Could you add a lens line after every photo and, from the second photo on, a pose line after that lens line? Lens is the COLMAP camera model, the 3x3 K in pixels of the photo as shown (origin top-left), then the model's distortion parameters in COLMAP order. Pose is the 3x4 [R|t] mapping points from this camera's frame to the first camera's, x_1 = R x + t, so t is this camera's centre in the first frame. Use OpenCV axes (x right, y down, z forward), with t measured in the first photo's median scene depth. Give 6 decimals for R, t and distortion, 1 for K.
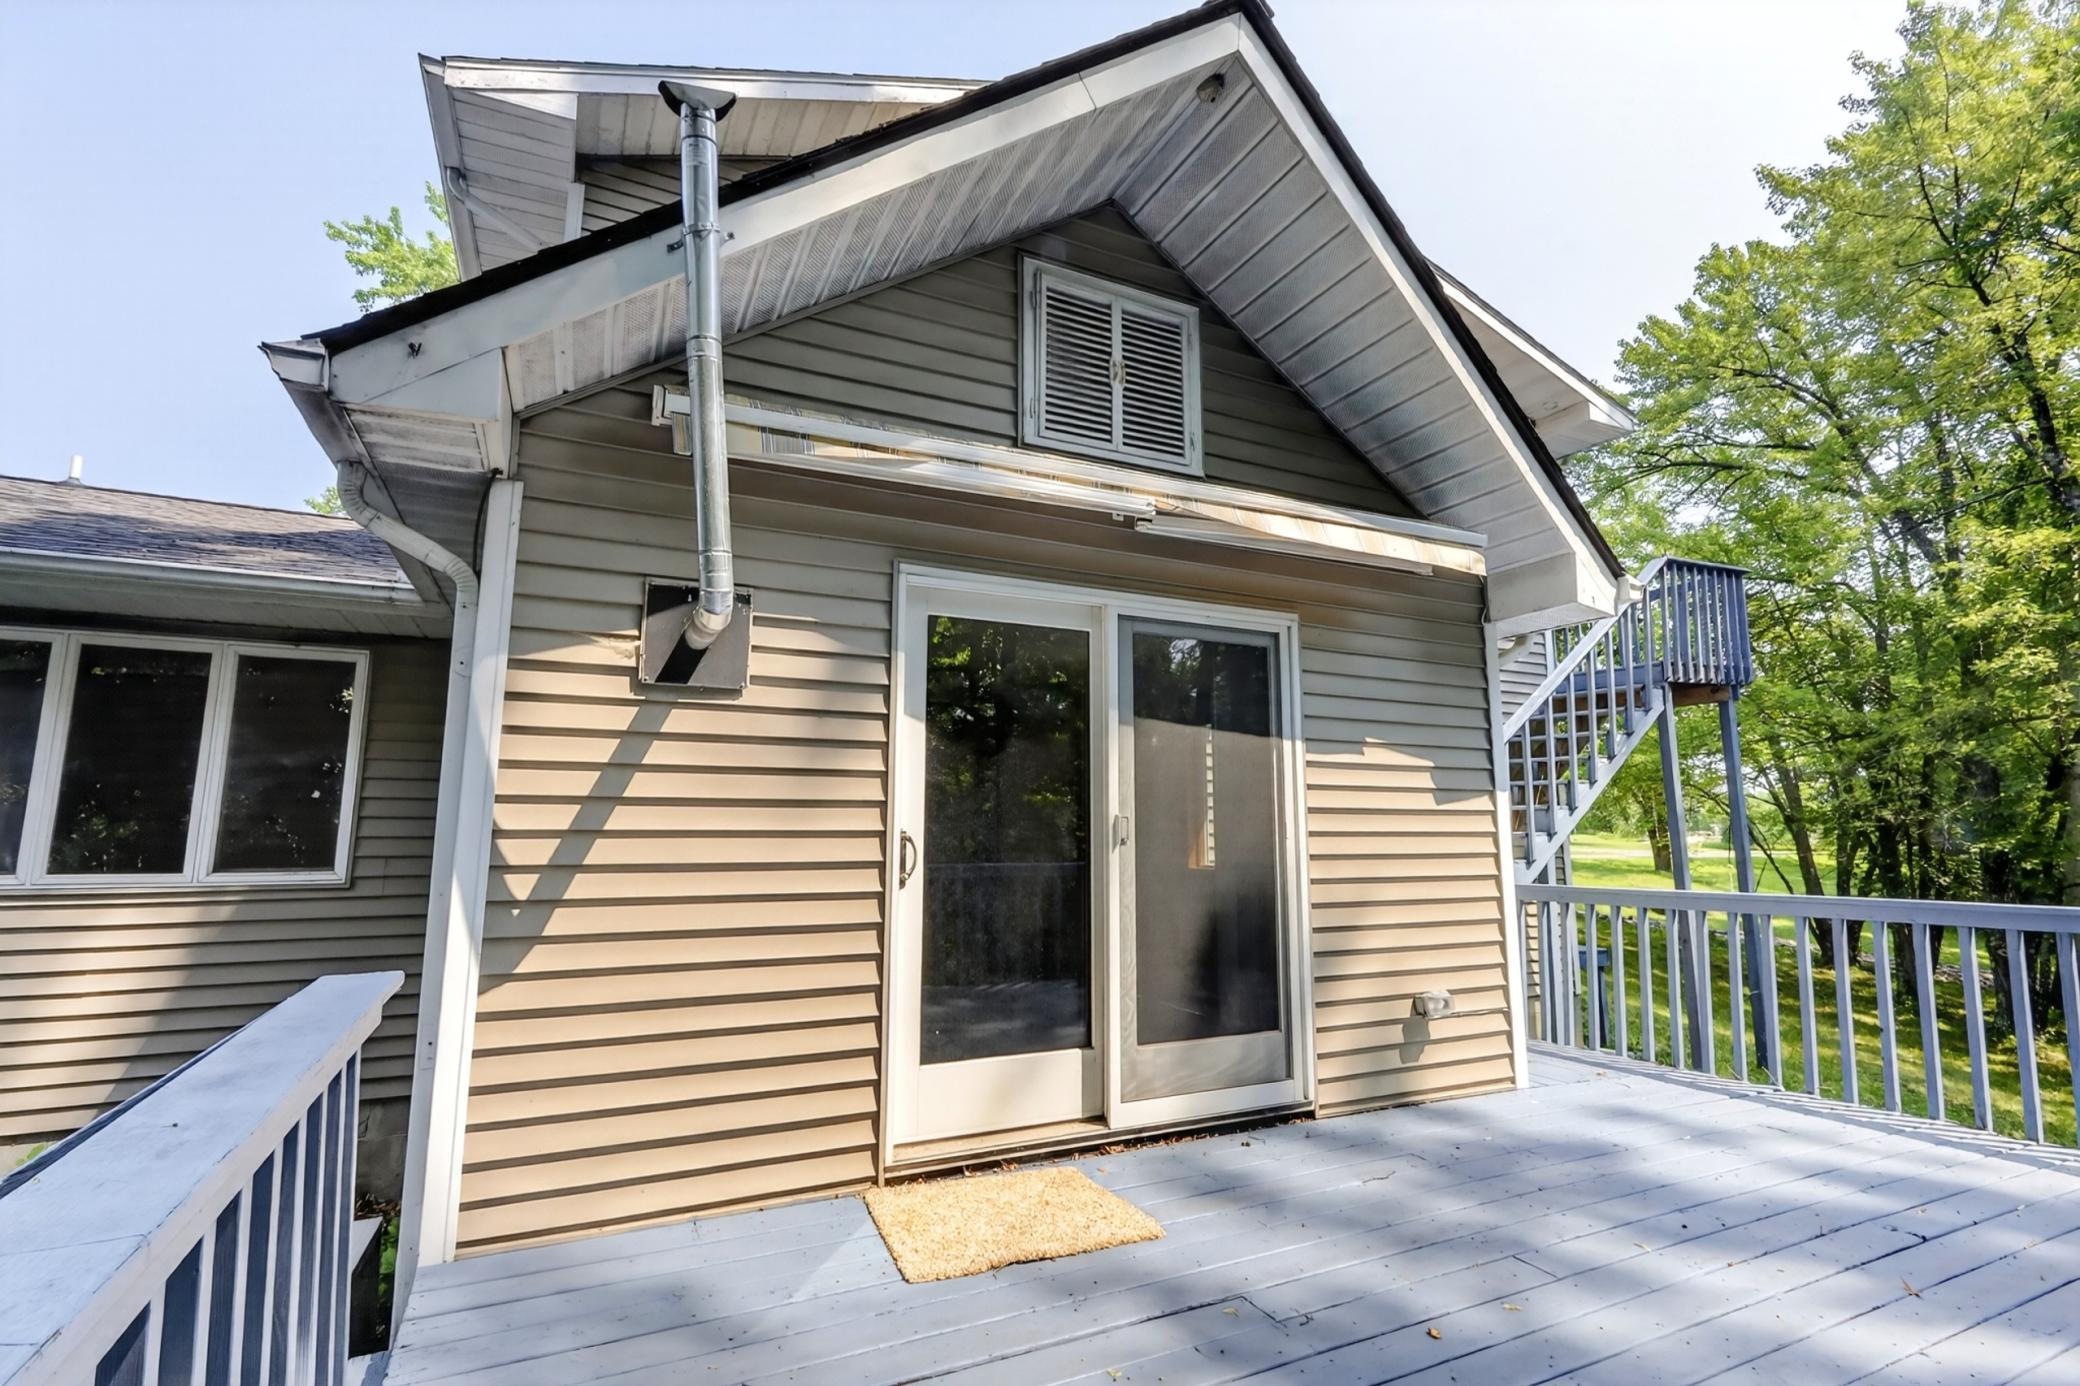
lens RADIAL K [[958.1, 0, 1040.0], [0, 958.1, 693.0], [0, 0, 1]] dist [-0.003928, -0.000908]
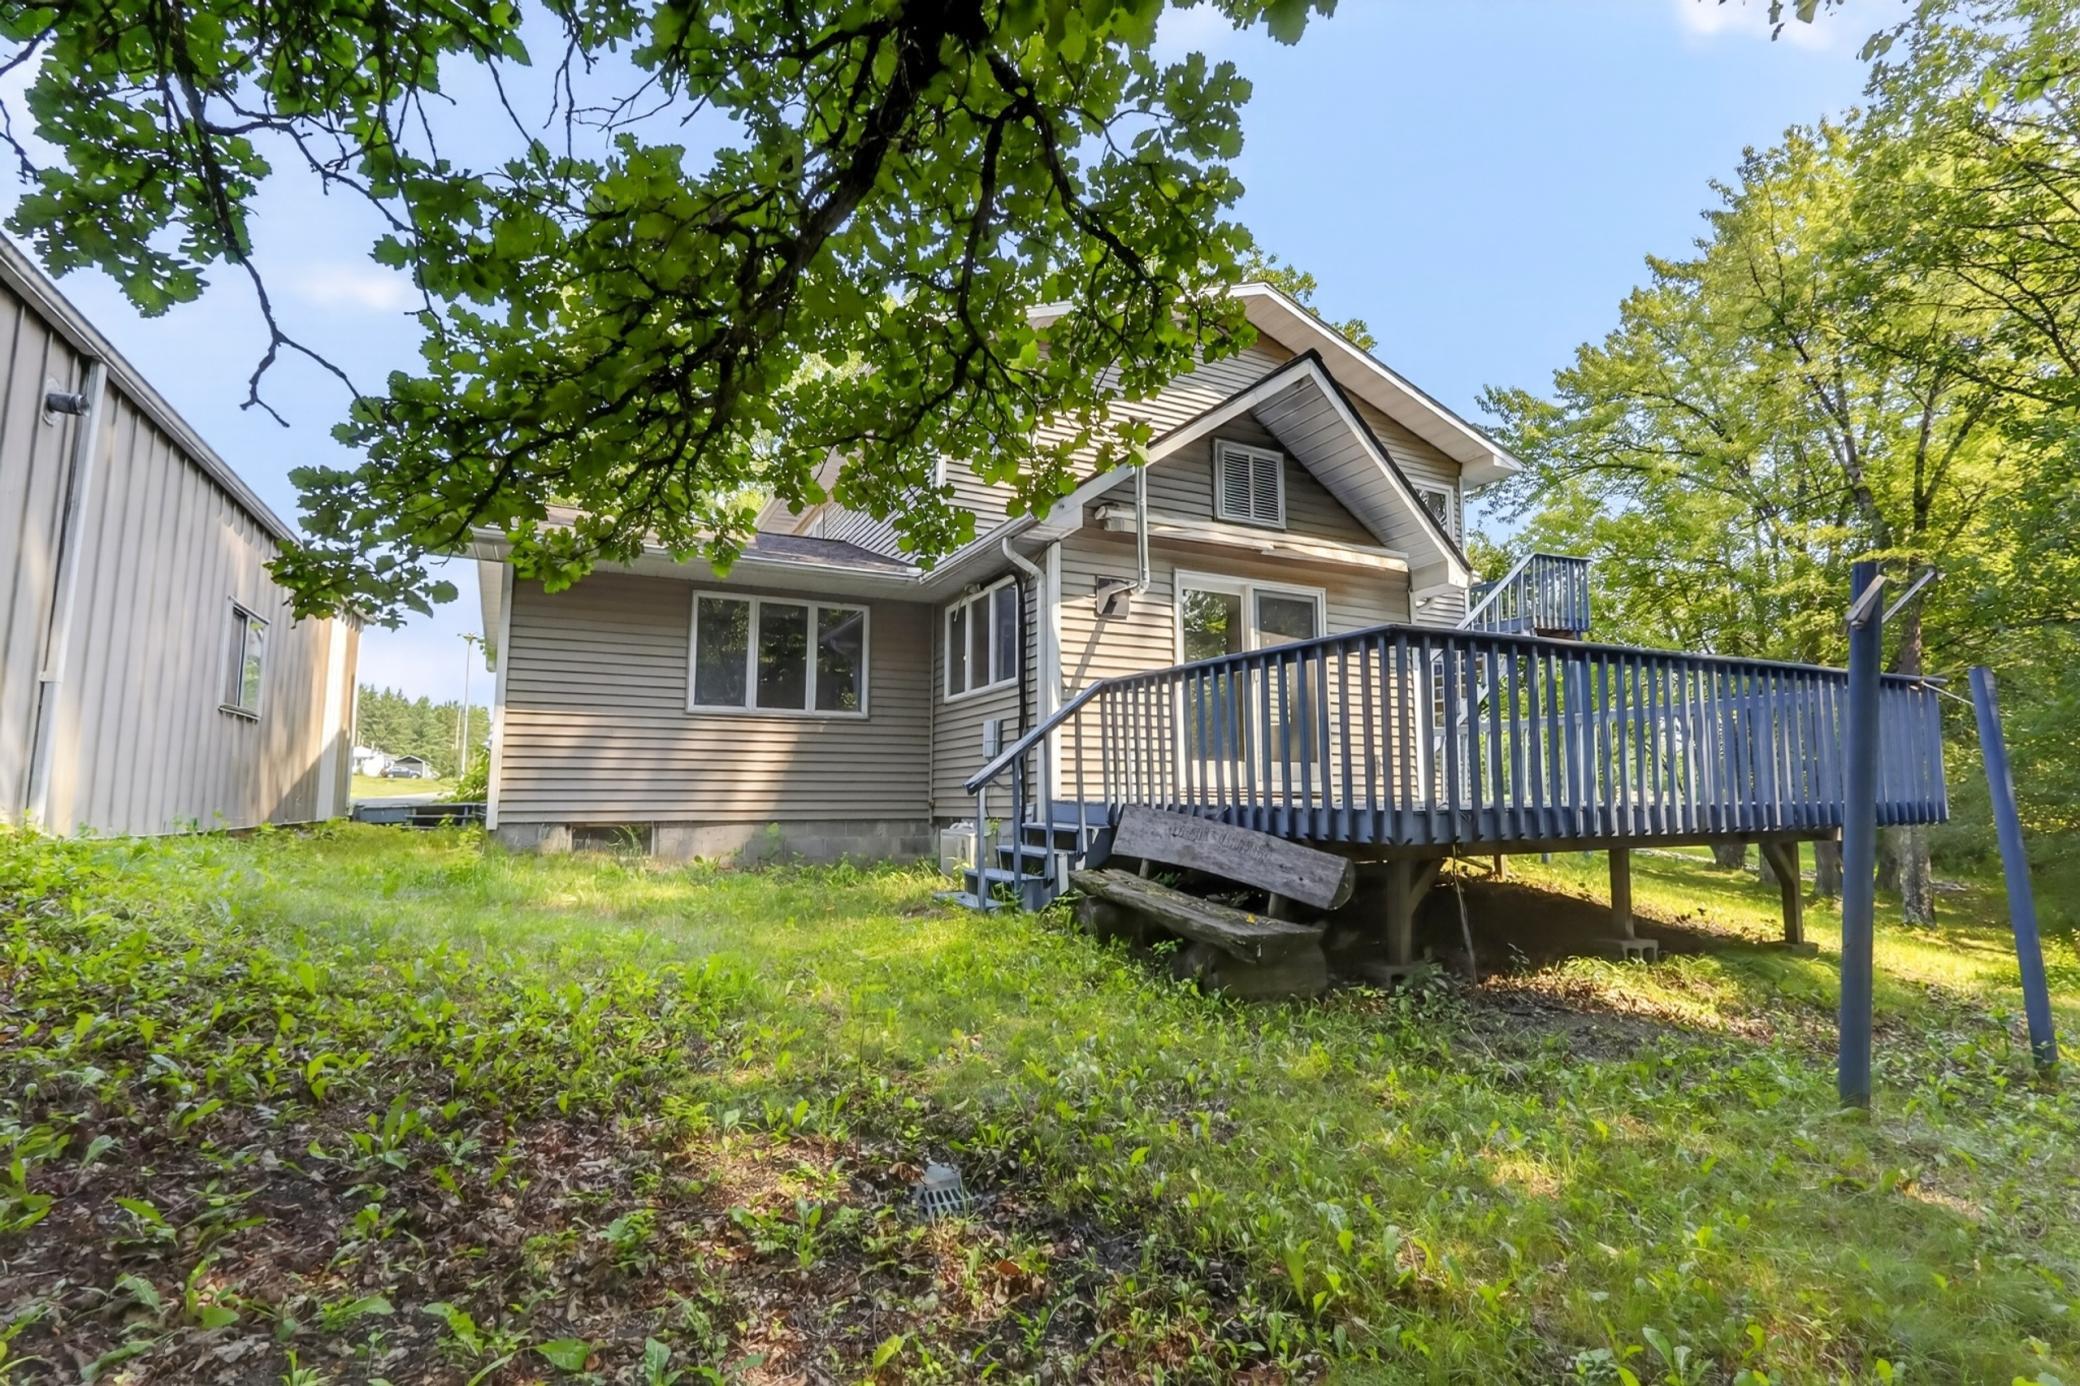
lens RADIAL K [[958.1, 0, 1040.0], [0, 958.1, 693.0], [0, 0, 1]] dist [-0.003928, -0.000908]
pose [[0.999887, -0.001912, 0.014925, -0.461287], [0.001469, 0.999559, 0.029652, 0.101846], [-0.014975, -0.029627, 0.999449, -1.323308]]
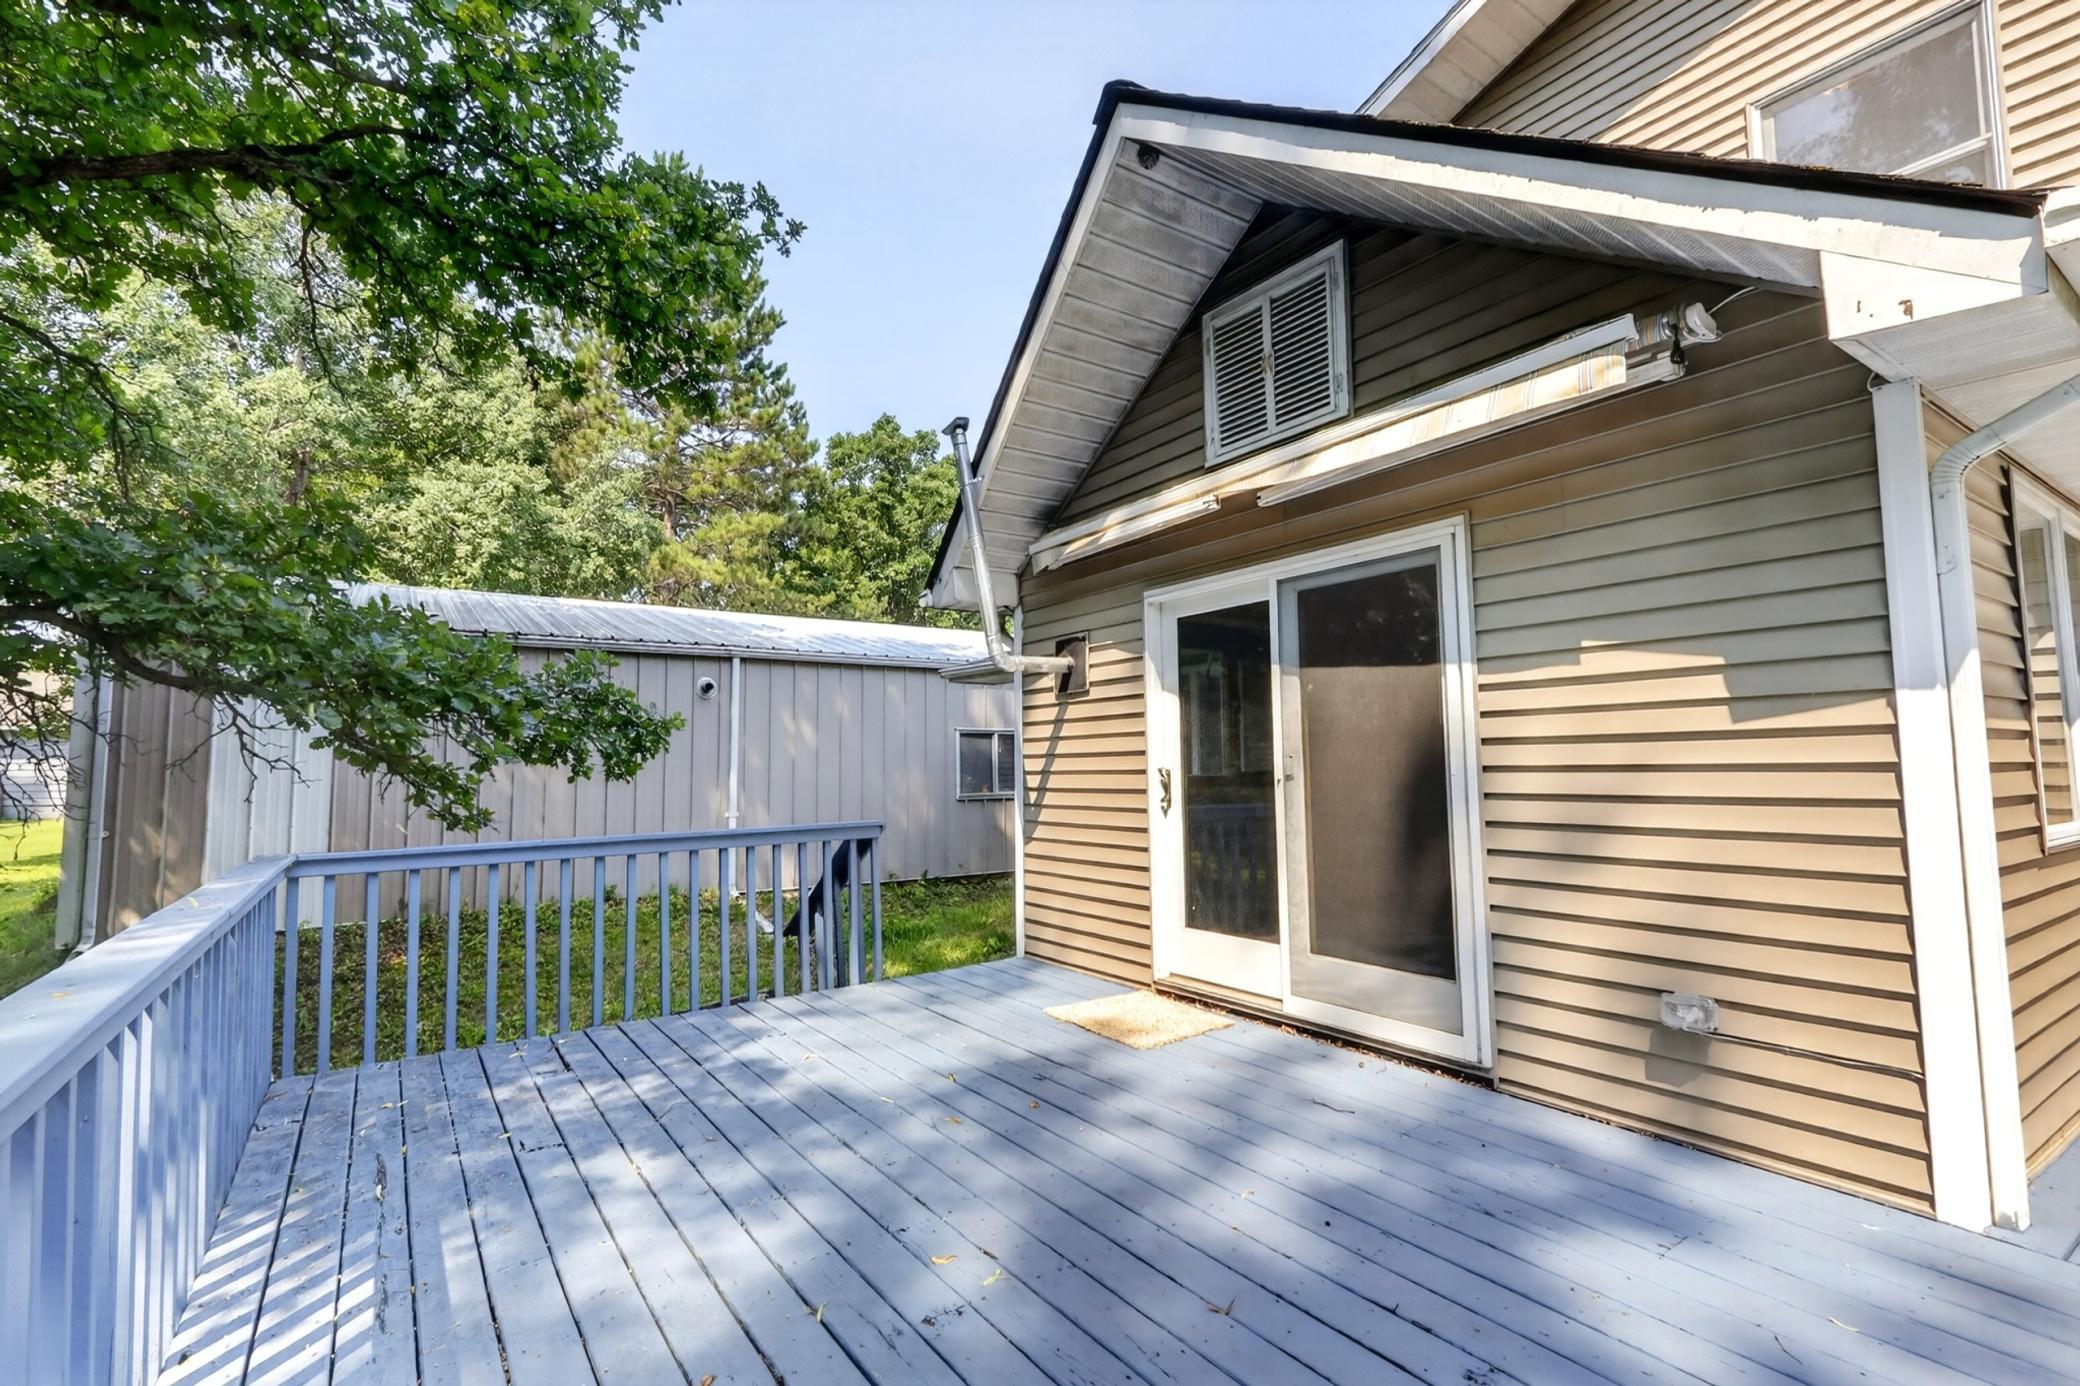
lens RADIAL K [[958.1, 0, 1040.0], [0, 958.1, 693.0], [0, 0, 1]] dist [-0.003928, -0.000908]
pose [[0.150373, -0.080032, -0.985385, 1.084379], [0.157556, 0.985919, -0.056032, 0.065580], [0.975994, -0.146828, 0.160865, 0.486217]]
